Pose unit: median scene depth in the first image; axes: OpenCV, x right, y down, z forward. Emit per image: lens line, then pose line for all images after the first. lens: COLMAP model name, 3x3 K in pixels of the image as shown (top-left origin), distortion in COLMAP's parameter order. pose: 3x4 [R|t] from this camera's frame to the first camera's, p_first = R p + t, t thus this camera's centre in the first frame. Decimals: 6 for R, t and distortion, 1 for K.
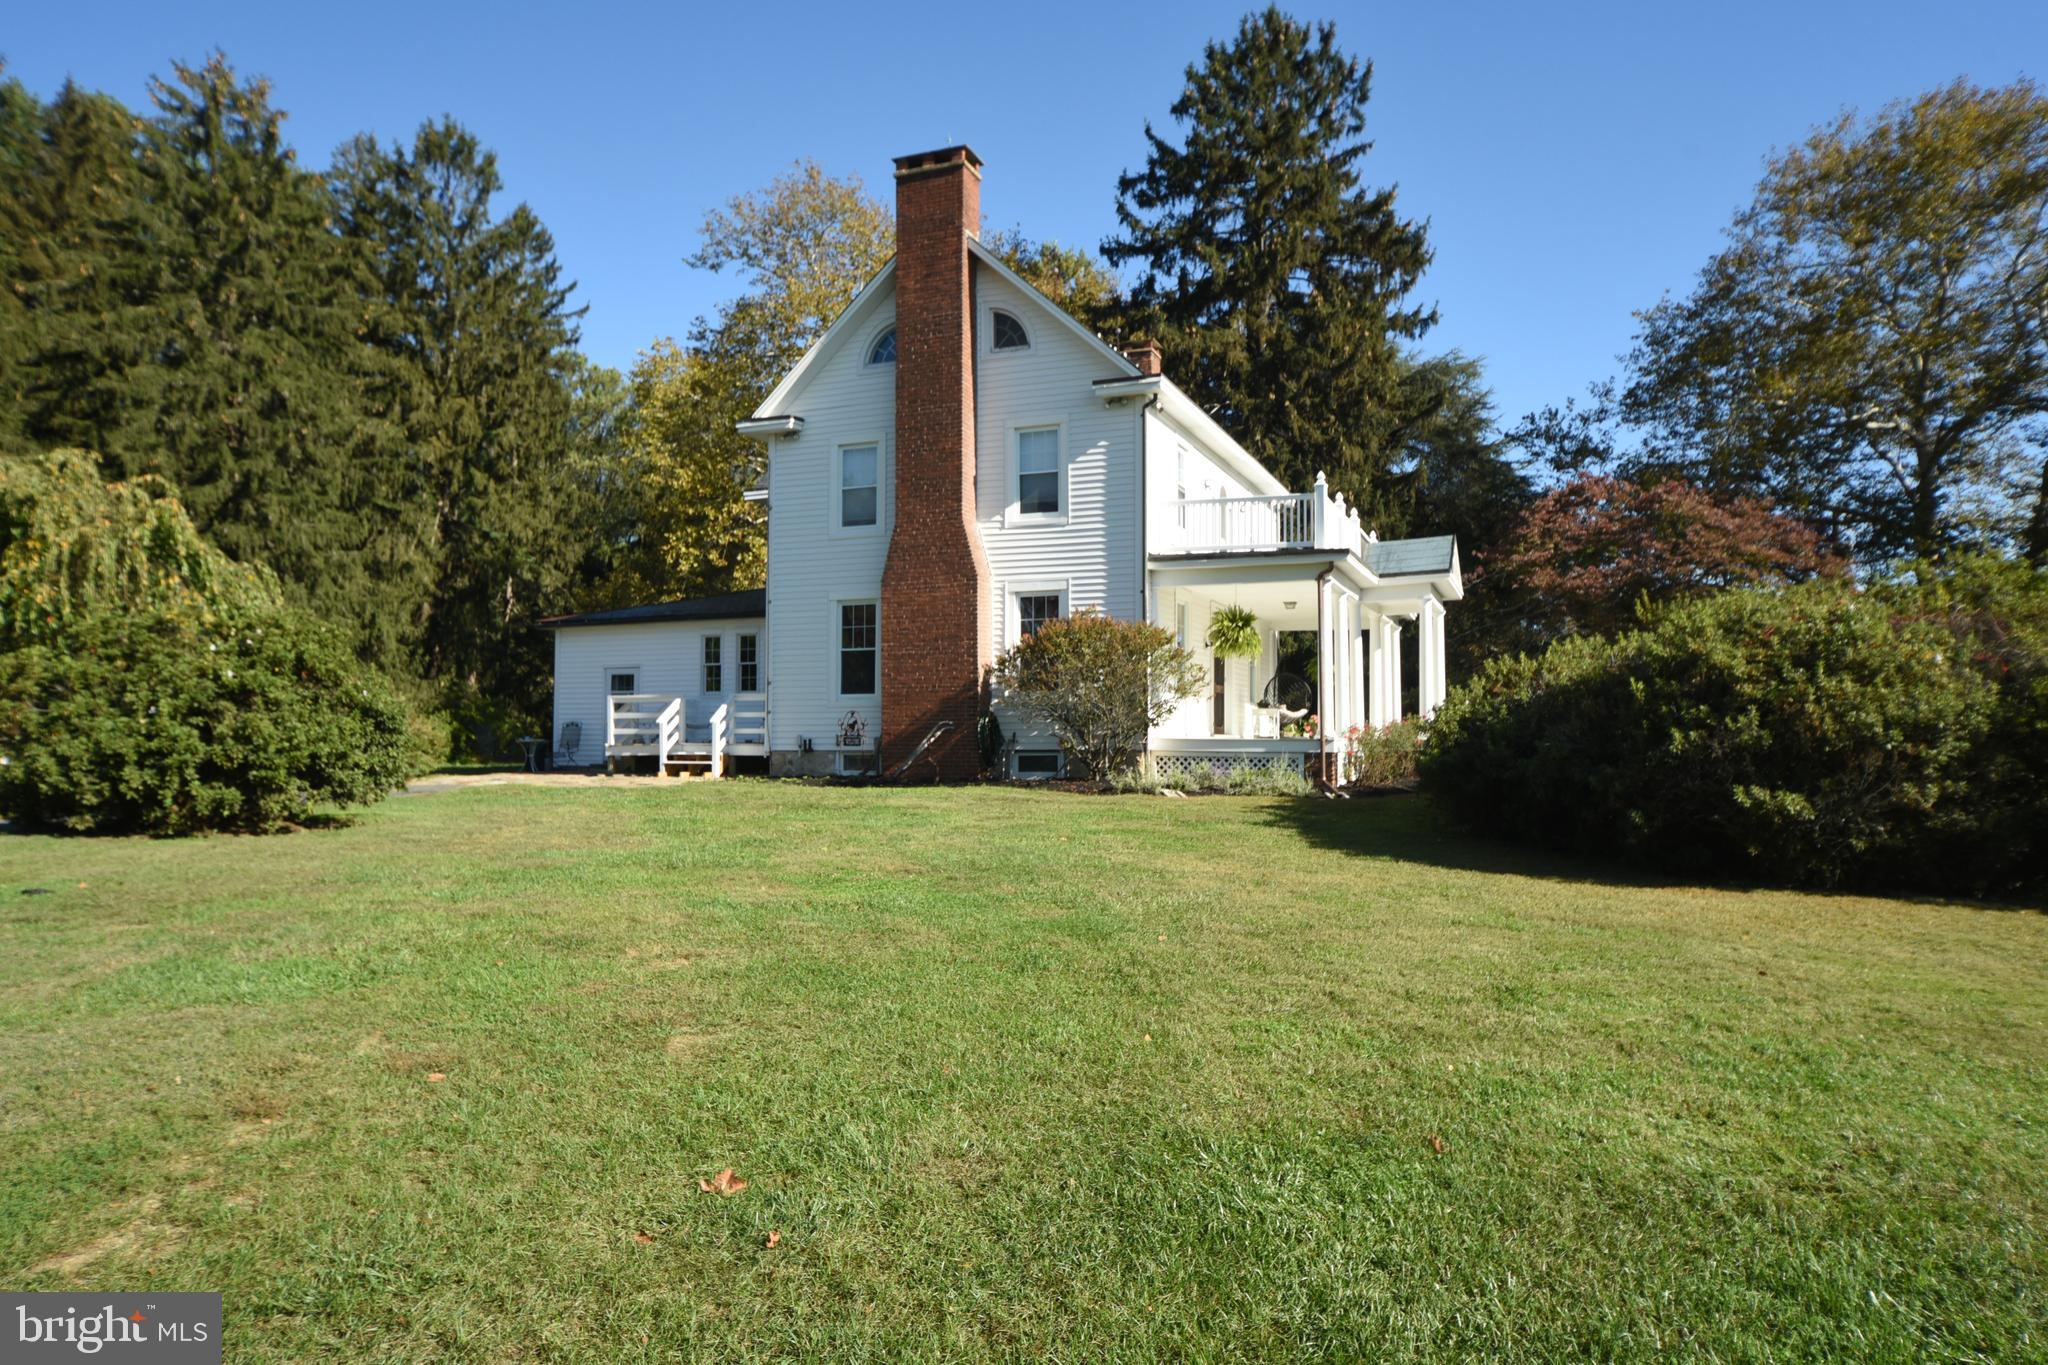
lens RADIAL K [[1370.5, 0, 1024.0], [0, 1370.5, 682.5], [0, 0, 1]] dist [0.059947, -0.001846]
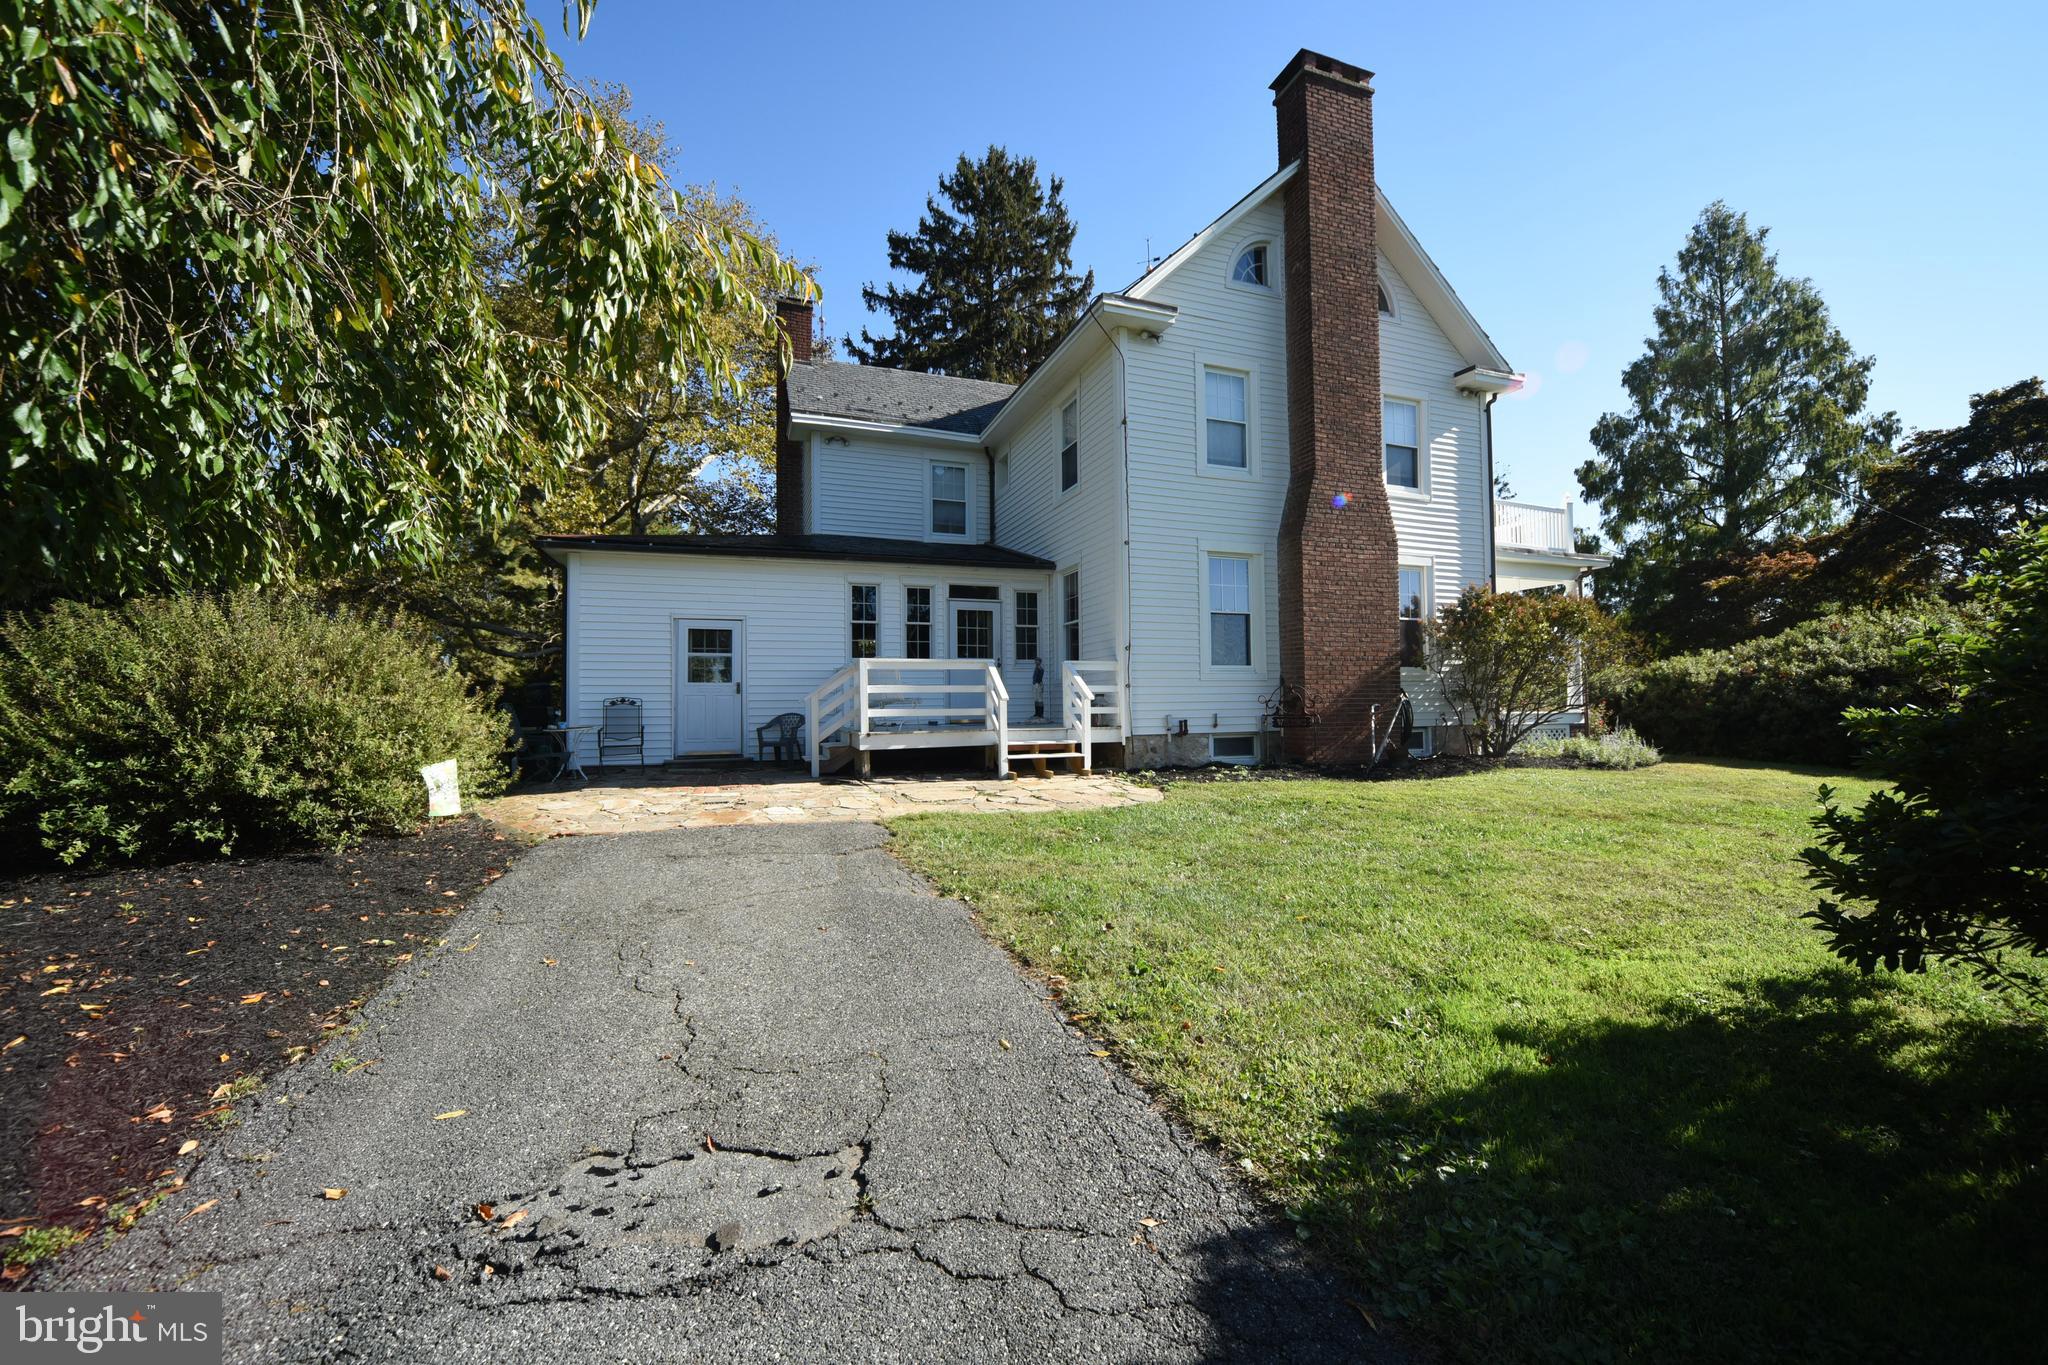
lens RADIAL K [[797.5, 0, 1024.0], [0, 797.5, 682.5], [0, 0, 1]] dist [0.000211, 0.000003]
pose [[0.726380, 0.008607, 0.687240, -0.506154], [-0.021538, 0.999716, 0.010245, 0.015226], [-0.686956, -0.022244, 0.726358, 0.670776]]
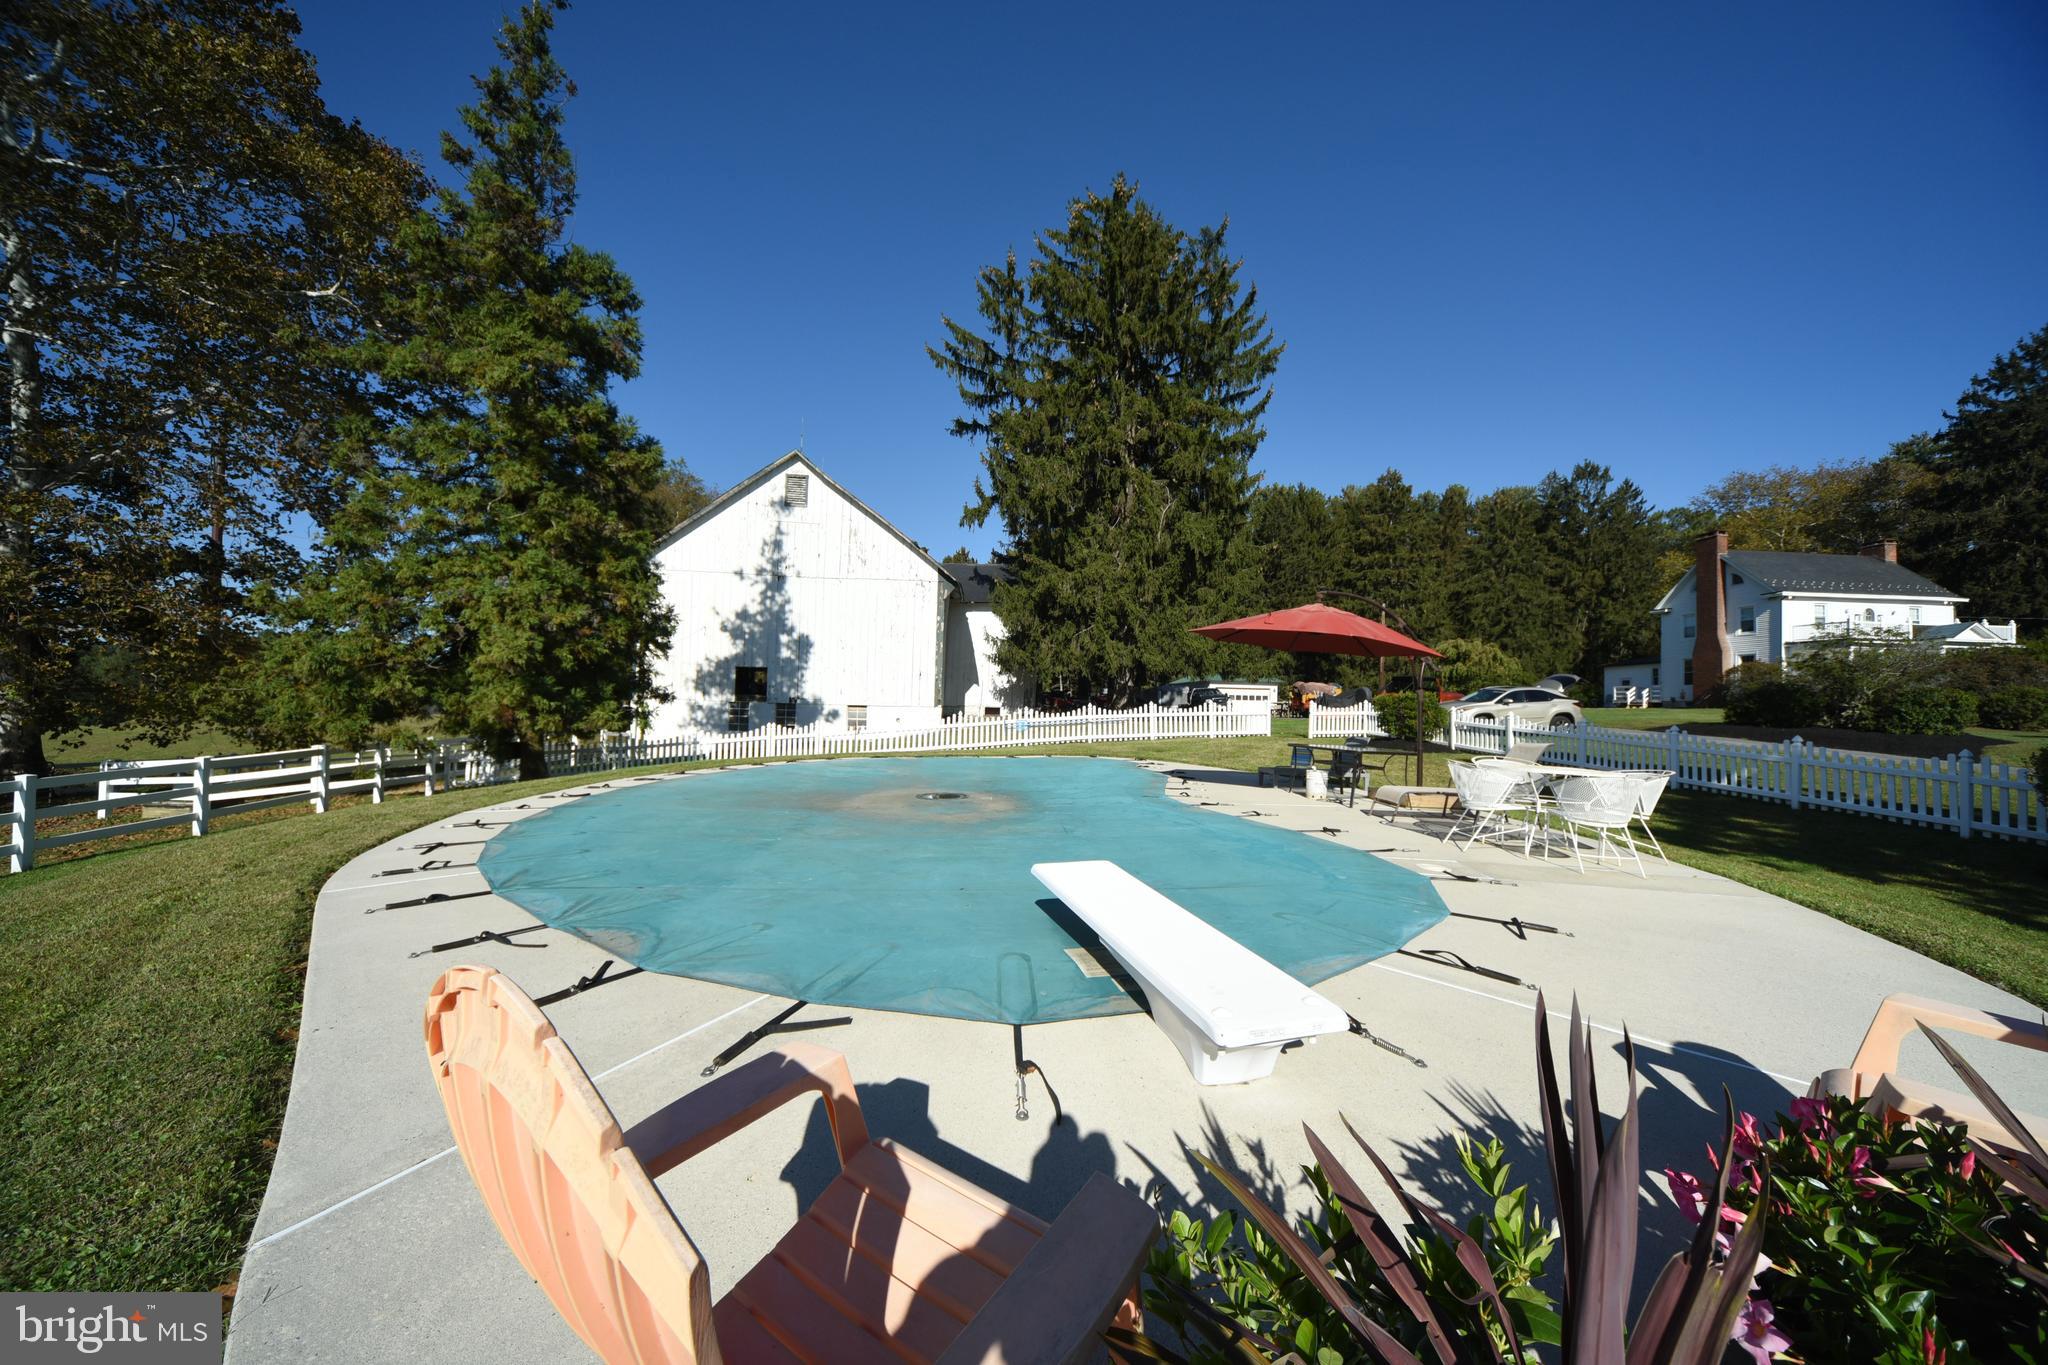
lens RADIAL K [[721.7, 0, 1024.0], [0, 721.7, 682.5], [0, 0, 1]] dist [0.000364, -0.000001]
pose [[0.456756, -0.028284, -0.889142, 0.706546], [0.021919, 0.999549, -0.020536, 0.003584], [0.889322, -0.010109, 0.457170, -1.310428]]
